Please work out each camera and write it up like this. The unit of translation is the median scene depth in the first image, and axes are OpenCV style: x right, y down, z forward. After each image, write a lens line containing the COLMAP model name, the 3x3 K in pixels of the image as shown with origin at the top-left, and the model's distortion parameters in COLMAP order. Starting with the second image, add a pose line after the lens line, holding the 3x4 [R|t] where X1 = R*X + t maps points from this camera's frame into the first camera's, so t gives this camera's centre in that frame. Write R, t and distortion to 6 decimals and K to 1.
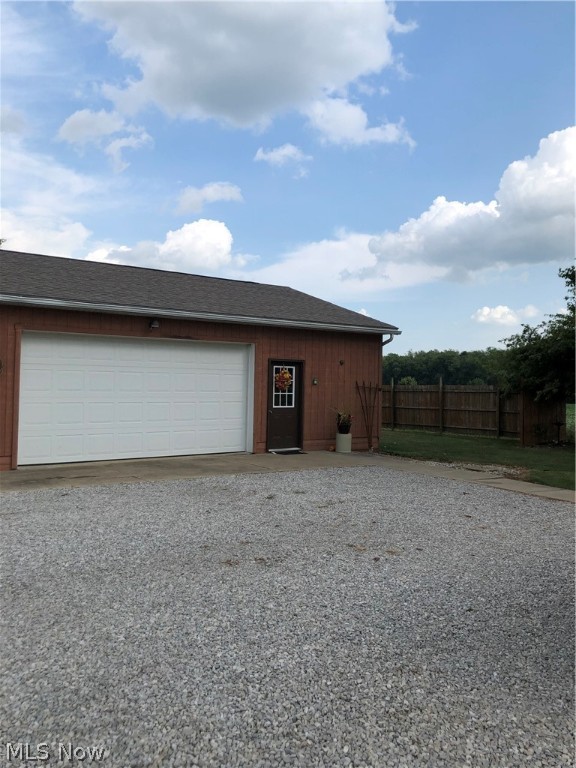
lens RADIAL K [[626.5, 0, 289.9], [0, 626.5, 385.1], [0, 0, 1]] dist [0.018408, -0.000677]
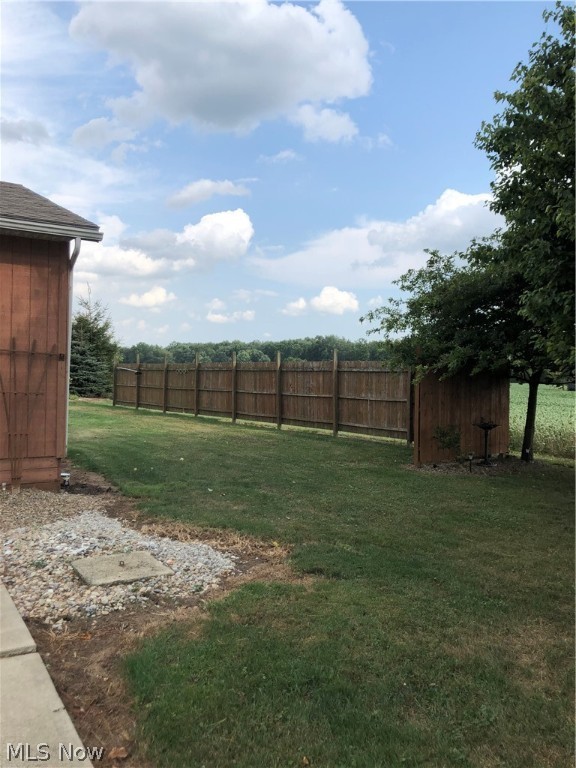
lens RADIAL K [[626.5, 0, 286.1], [0, 626.5, 383.3], [0, 0, 1]] dist [0.018408, -0.000677]
pose [[0.999405, 0.005254, -0.034091, 0.262648], [-0.004617, 0.999814, 0.018730, 0.013775], [0.034183, -0.018561, 0.999243, 0.425751]]
